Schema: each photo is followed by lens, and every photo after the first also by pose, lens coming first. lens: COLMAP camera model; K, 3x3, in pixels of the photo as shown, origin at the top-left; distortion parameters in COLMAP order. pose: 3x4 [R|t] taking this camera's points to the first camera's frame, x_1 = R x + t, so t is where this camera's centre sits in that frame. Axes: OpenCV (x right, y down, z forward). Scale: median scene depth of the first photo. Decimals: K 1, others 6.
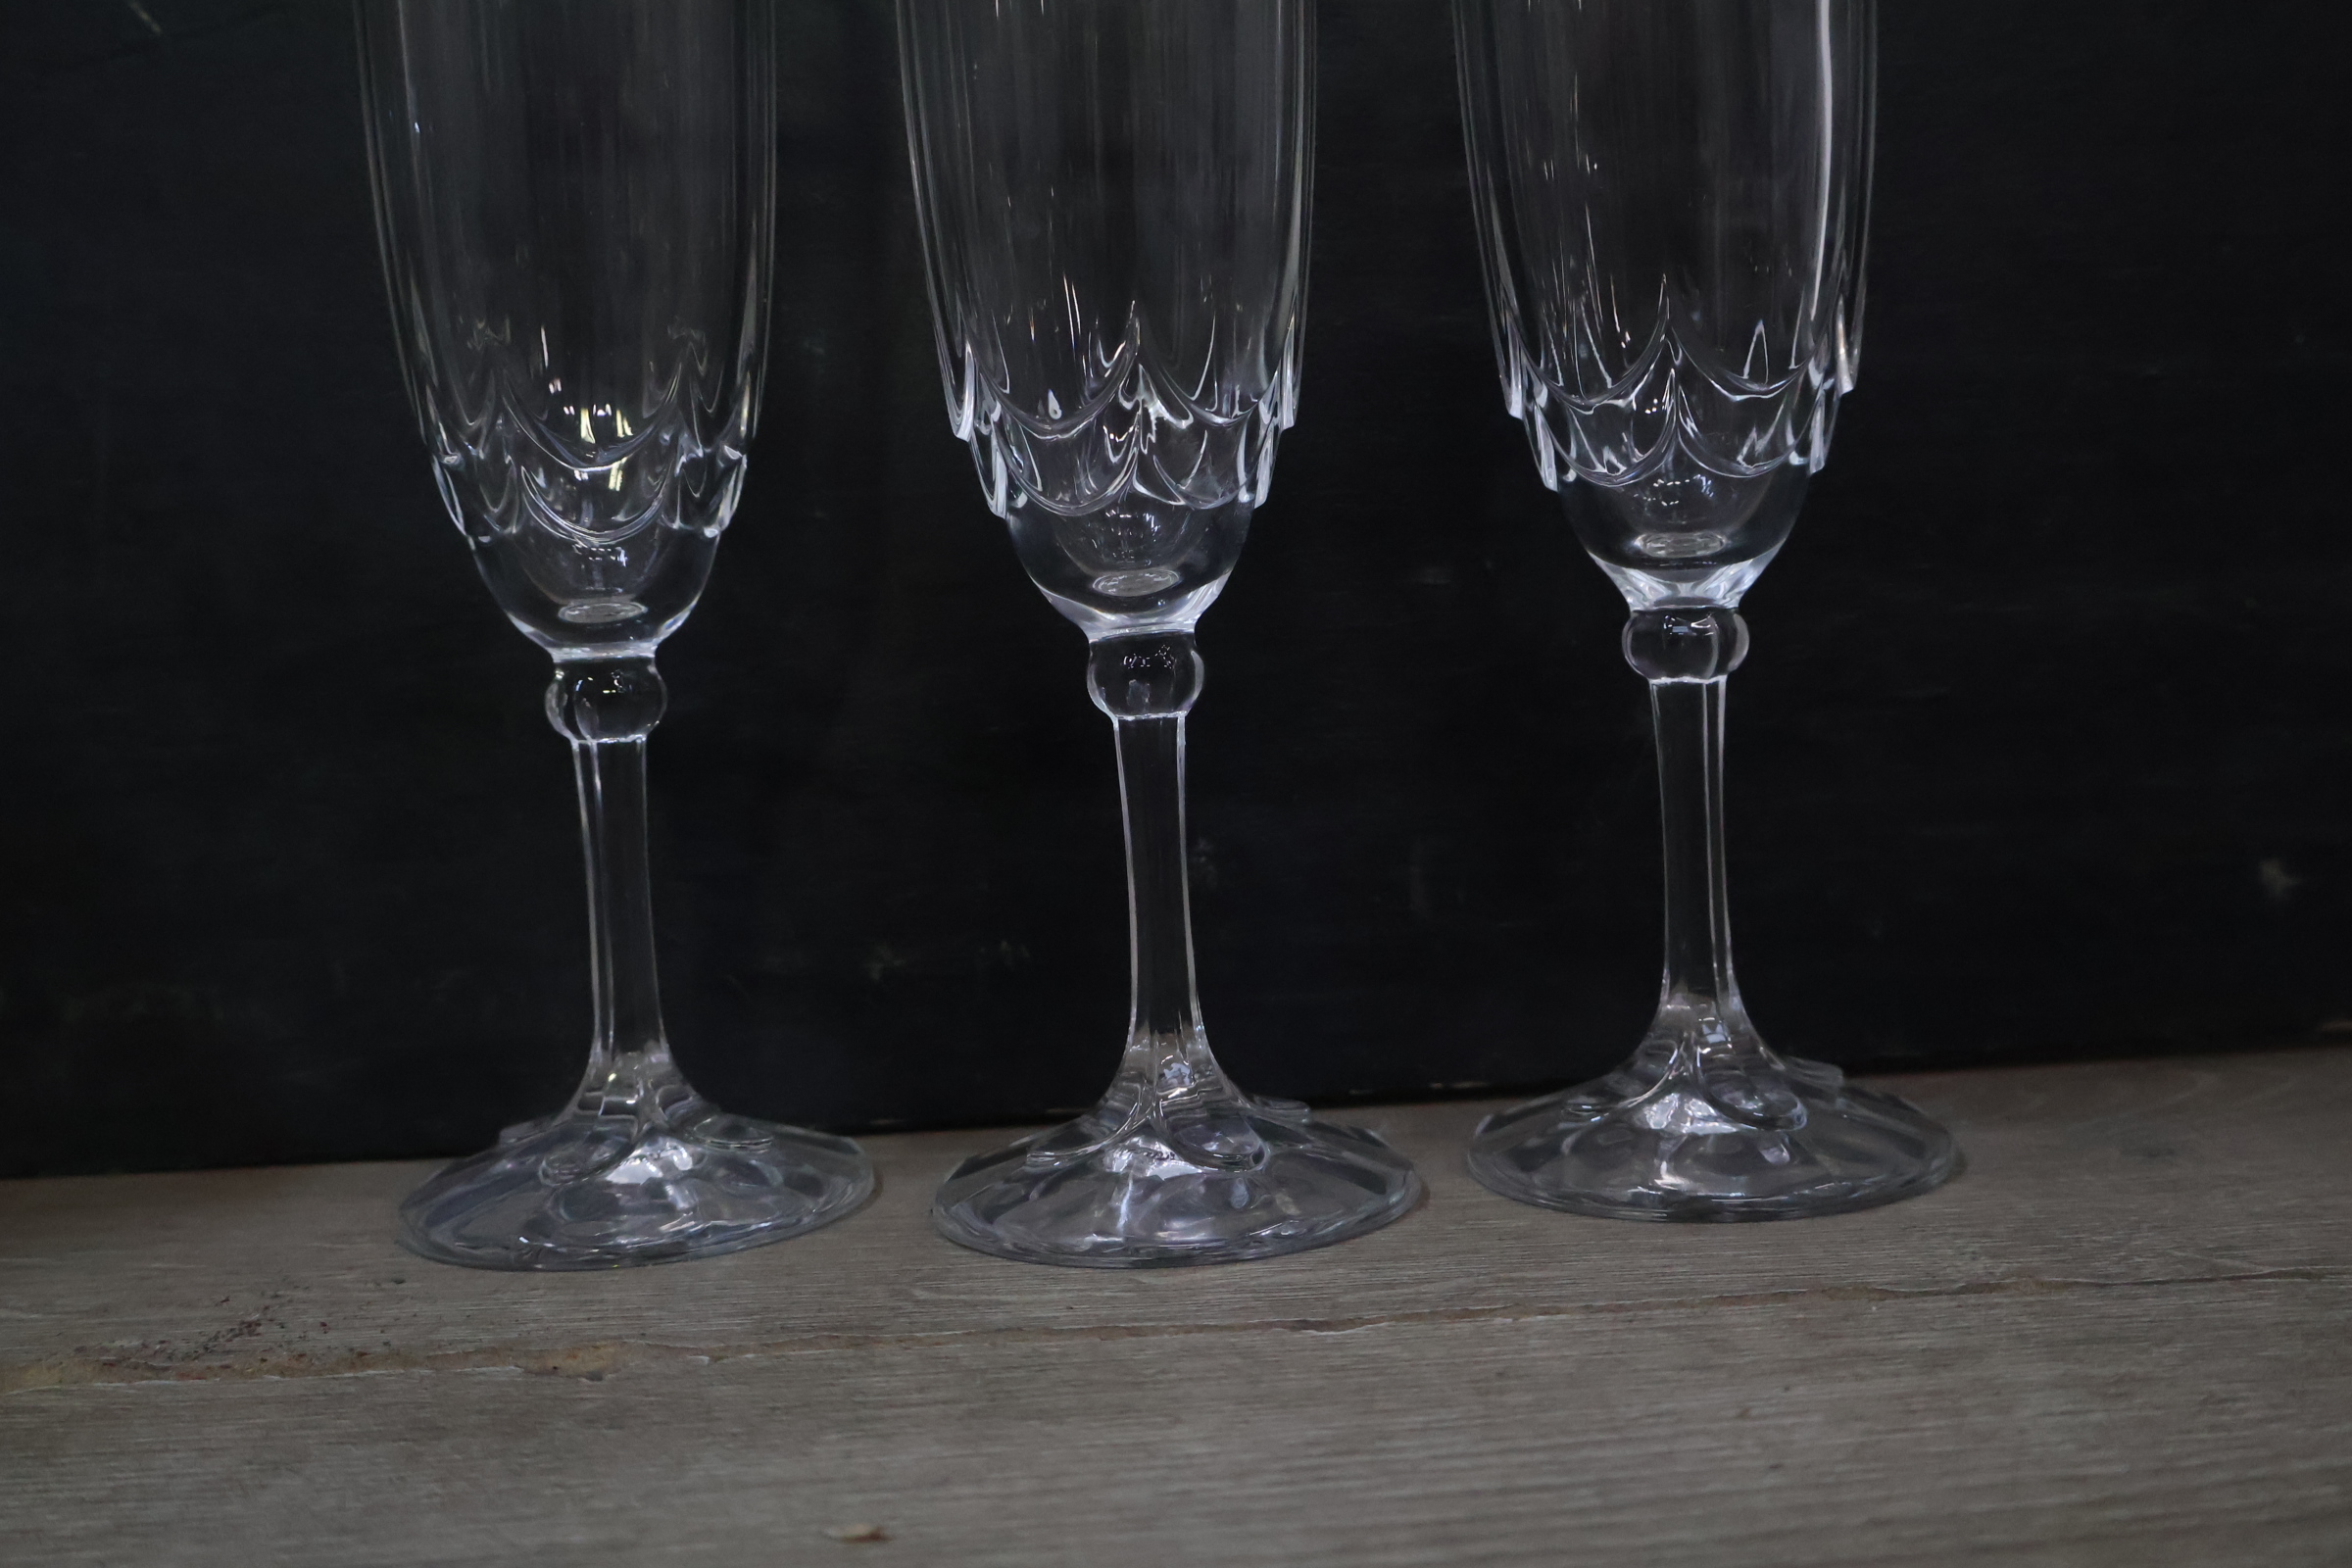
lens RADIAL K [[2530.1, 0, 1176.0], [0, 2530.1, 784.0], [0, 0, 1]] dist [0.021884, 0.005345]
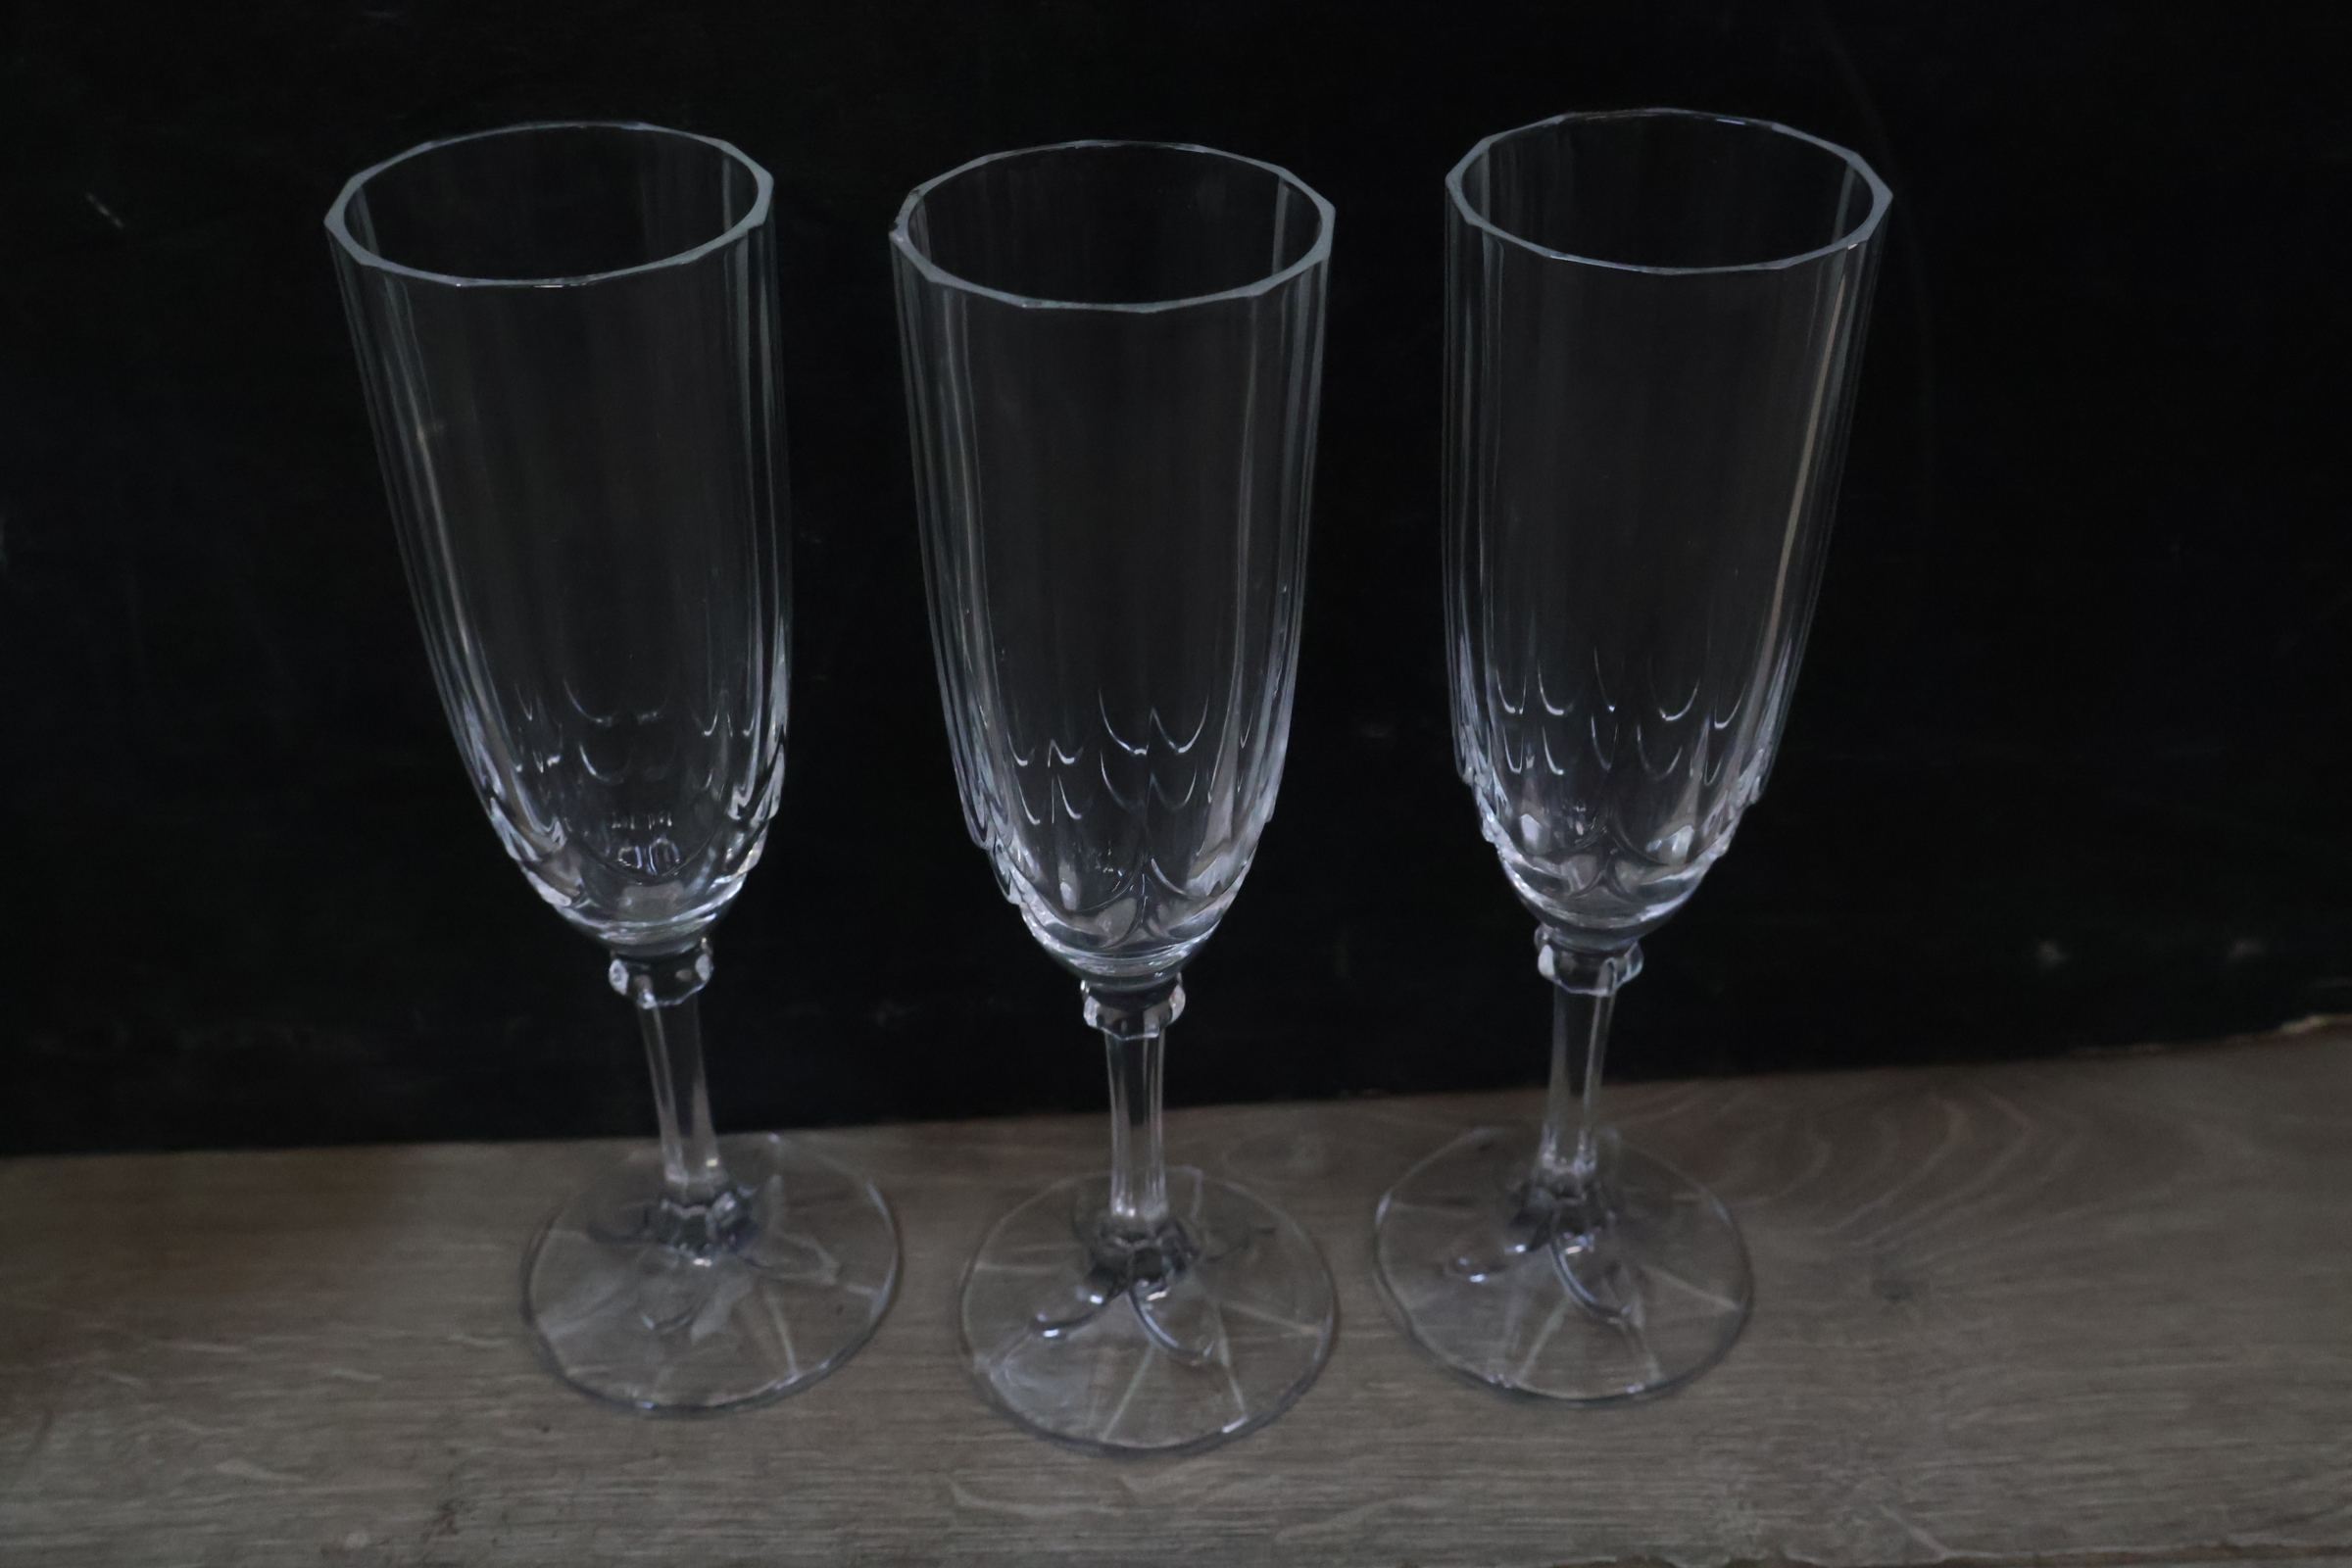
lens RADIAL K [[2530.1, 0, 1176.0], [0, 2530.1, 784.0], [0, 0, 1]] dist [0.021884, 0.005345]
pose [[0.997634, 0.004127, 0.068622, -0.067852], [-0.038248, 0.862760, 0.504165, -0.670698], [-0.057124, -0.505597, 0.860876, 0.032205]]
